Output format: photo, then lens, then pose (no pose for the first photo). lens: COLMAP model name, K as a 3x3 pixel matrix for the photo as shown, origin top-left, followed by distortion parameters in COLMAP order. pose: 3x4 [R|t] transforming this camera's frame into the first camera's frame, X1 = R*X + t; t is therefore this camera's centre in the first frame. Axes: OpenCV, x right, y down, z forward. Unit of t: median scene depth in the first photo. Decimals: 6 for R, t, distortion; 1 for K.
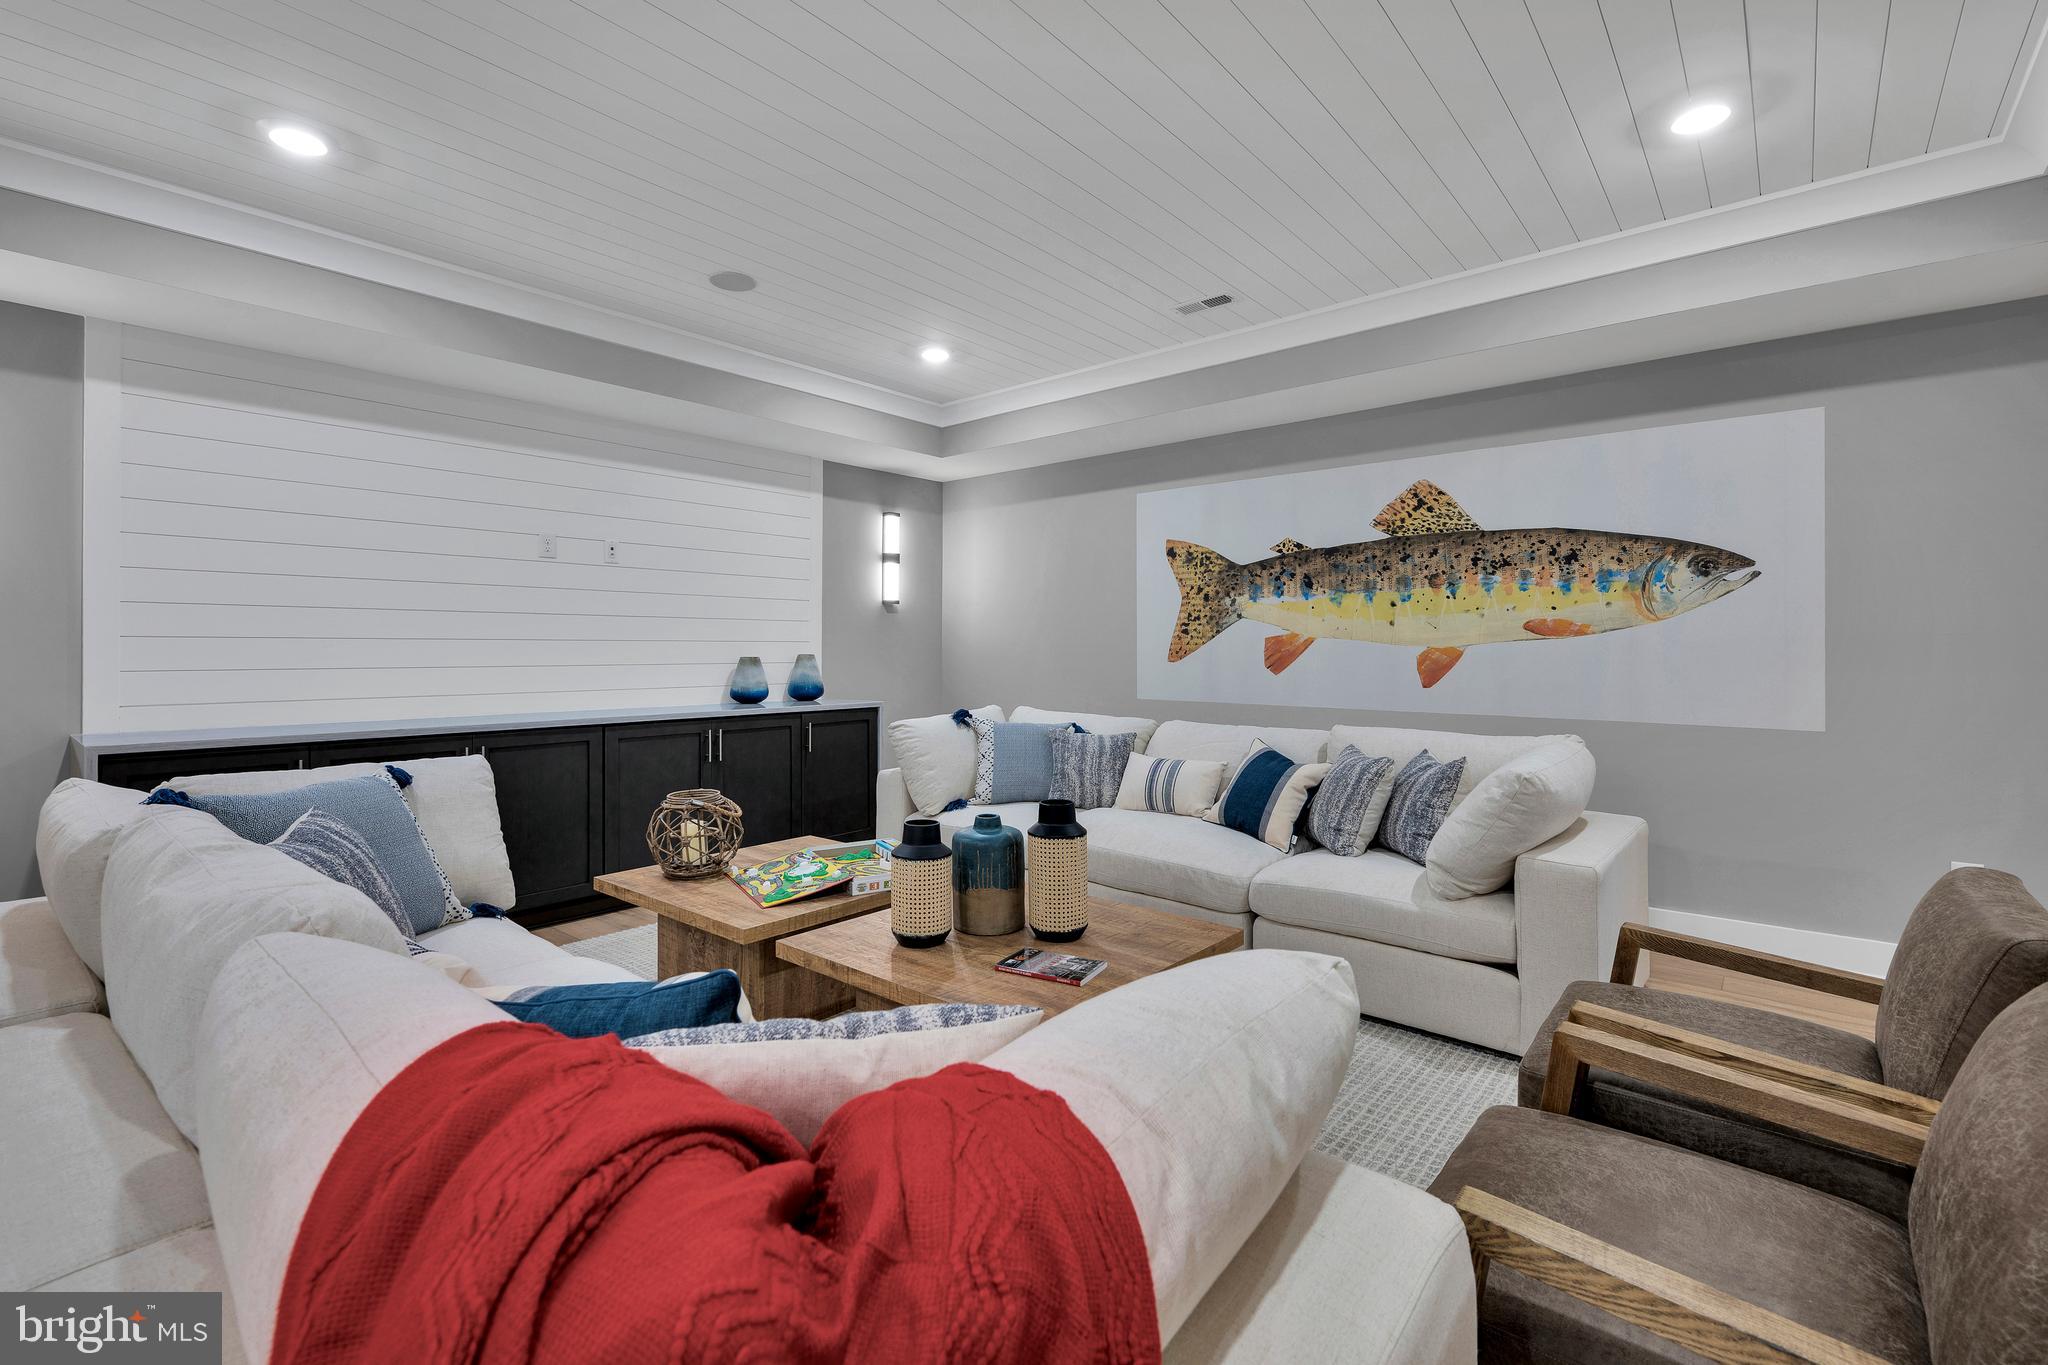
lens RADIAL K [[913.7, 0, 1024.3], [0, 913.7, 646.9], [0, 0, 1]] dist [-0.001616, -0.000153]
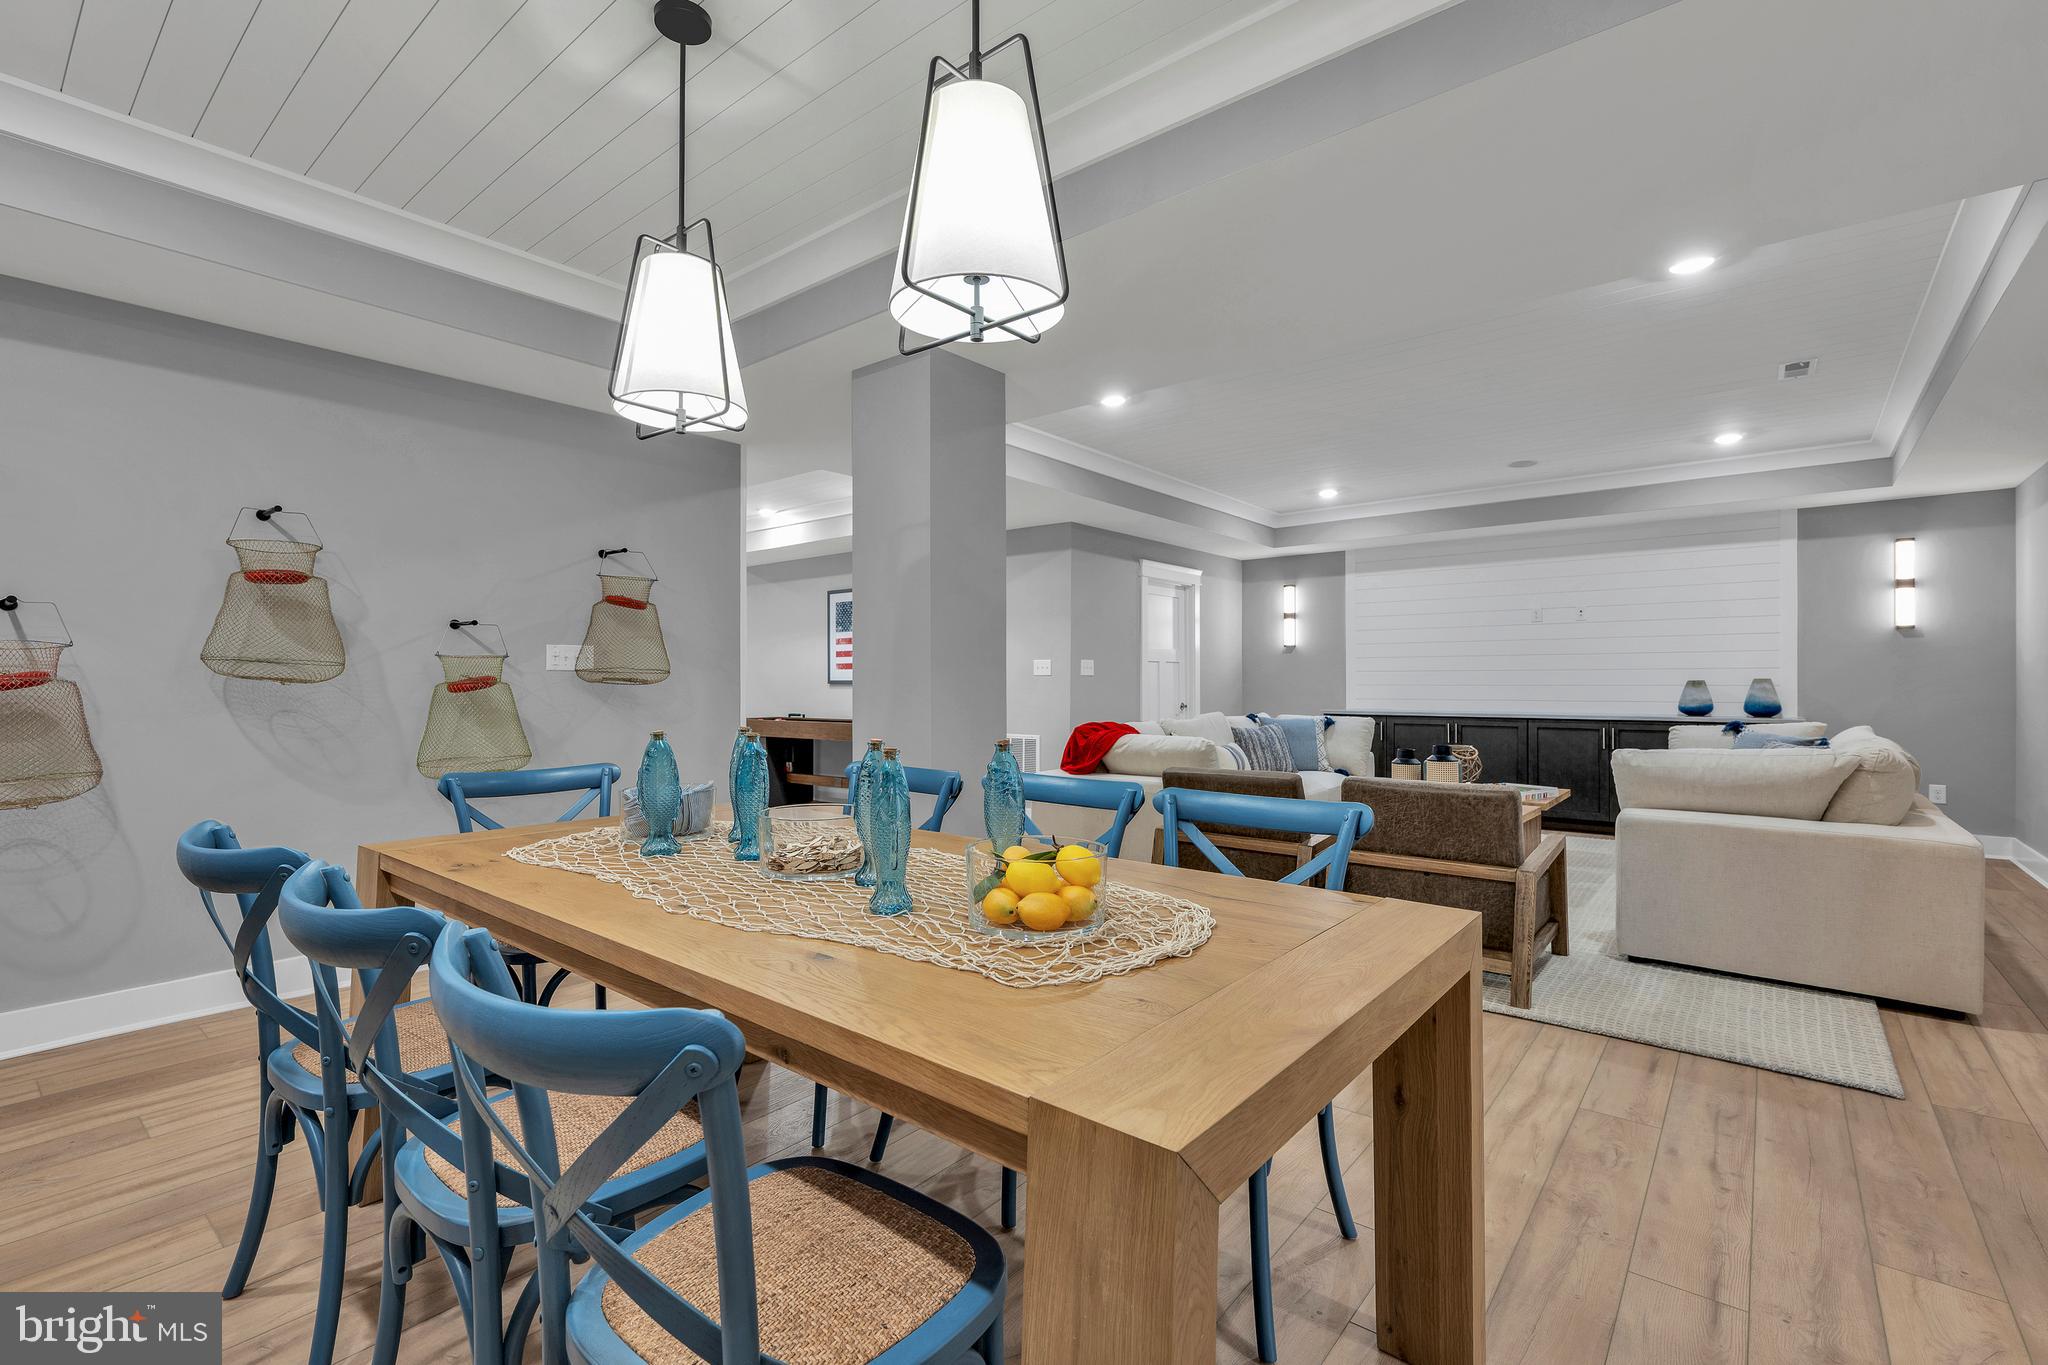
lens RADIAL K [[902.2, 0, 1024.0], [0, 902.2, 682.5], [0, 0, 1]] dist [-0.000716, -0.000184]
pose [[0.030208, -0.000316, -0.999544, 1.072879], [0.003371, 0.999994, -0.000214, 0.012385], [0.999538, -0.003363, 0.030209, -0.006290]]
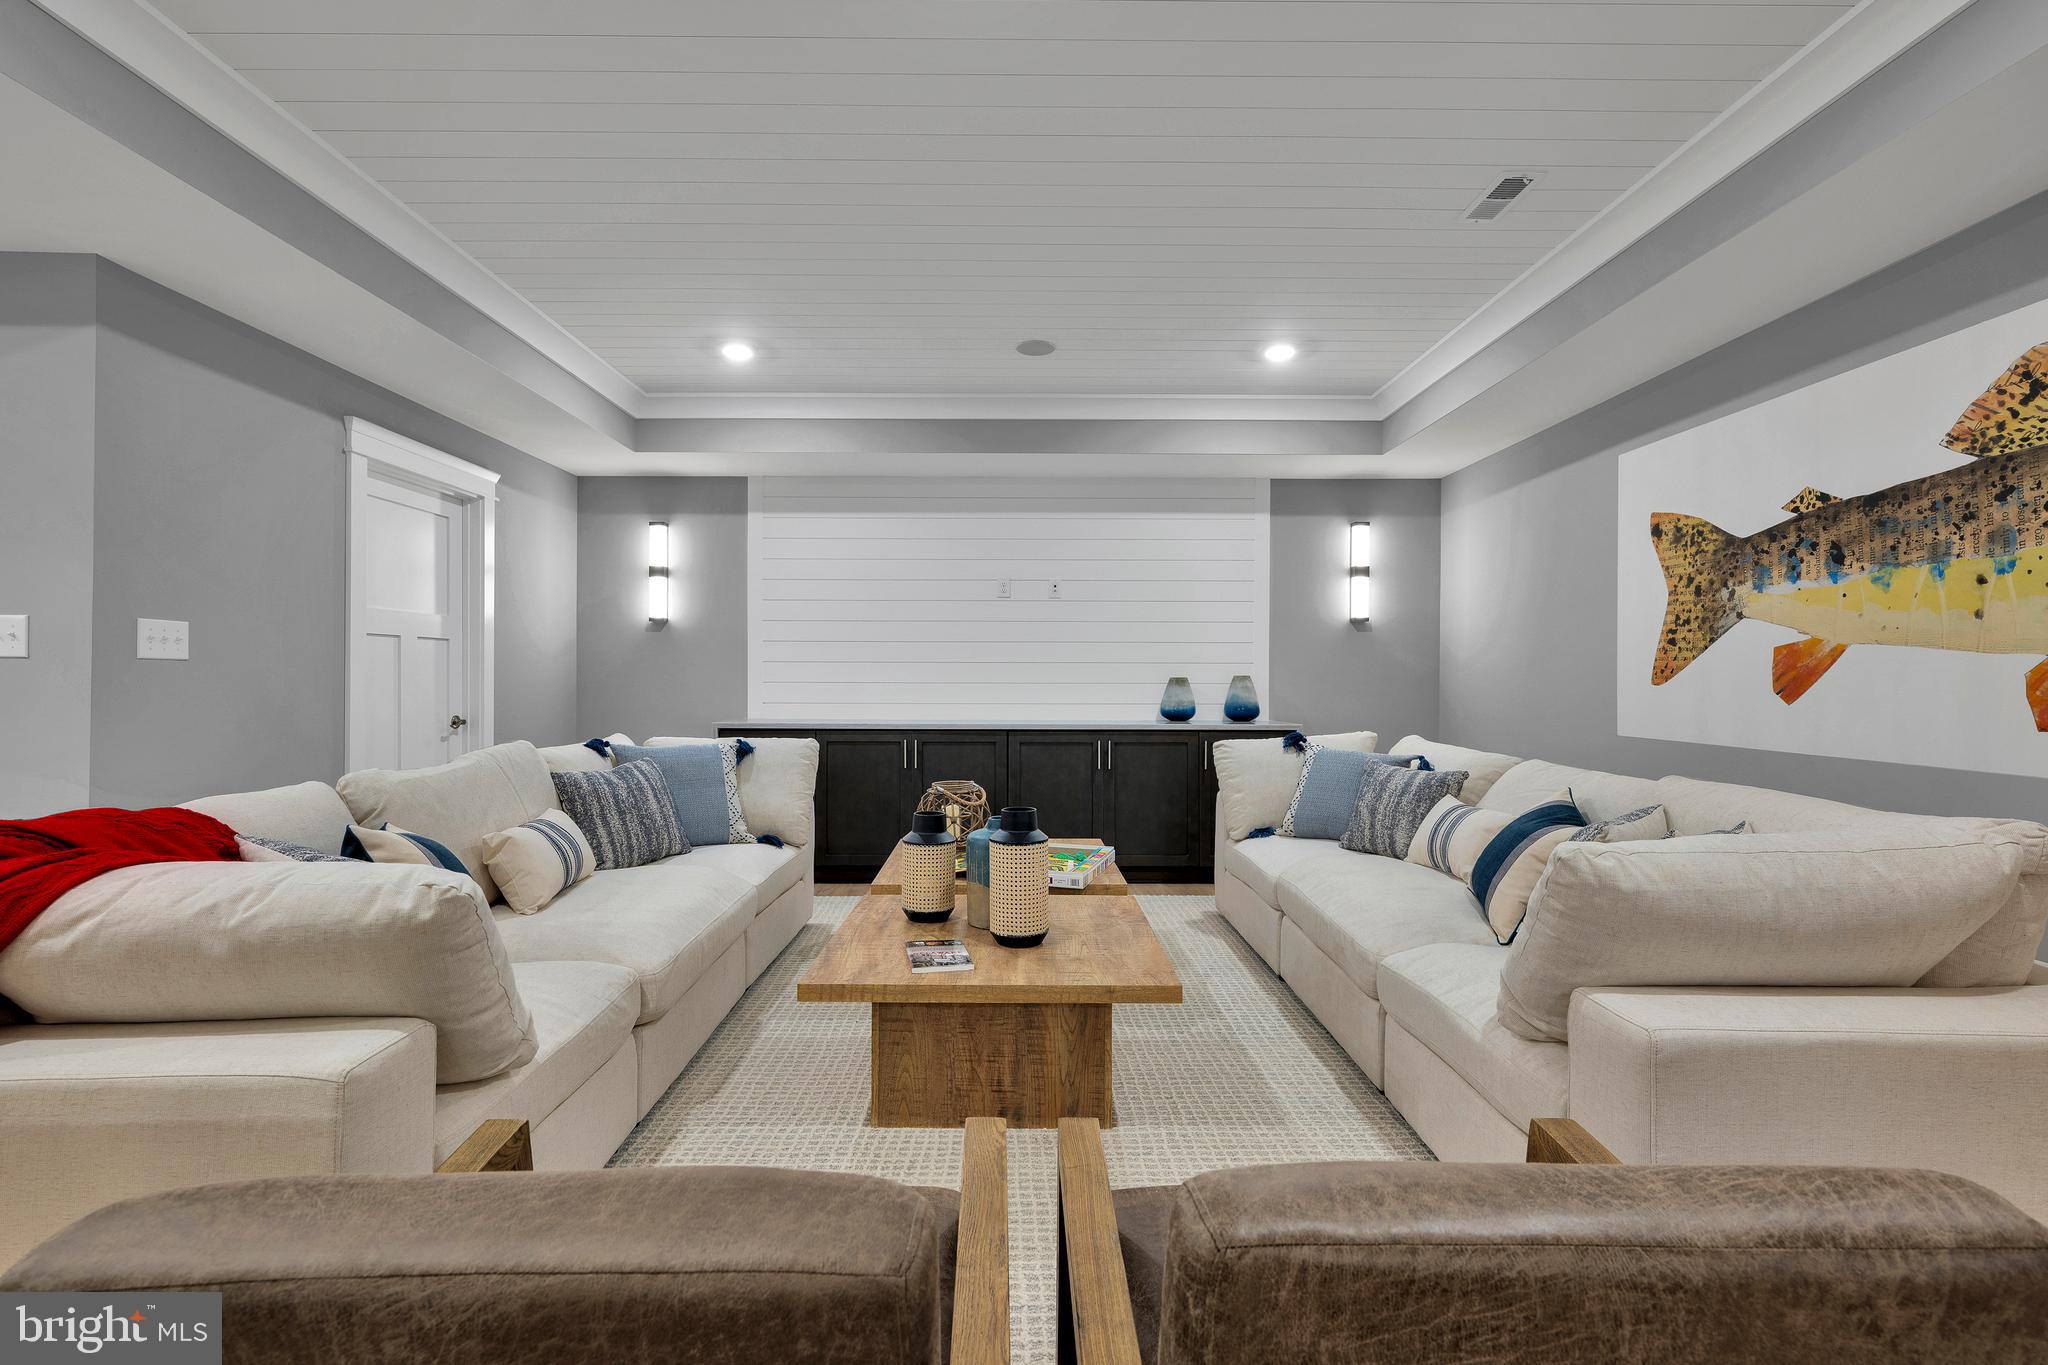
lens RADIAL K [[904.8, 0, 1005.8], [0, 904.8, 683.8], [0, 0, 1]] dist [0.001070, 0.000600]
pose [[0.650902, 0.005934, -0.759139, 0.411059], [-0.000668, 0.999974, 0.007243, 0.012287], [0.759162, -0.004208, 0.650889, 0.176383]]
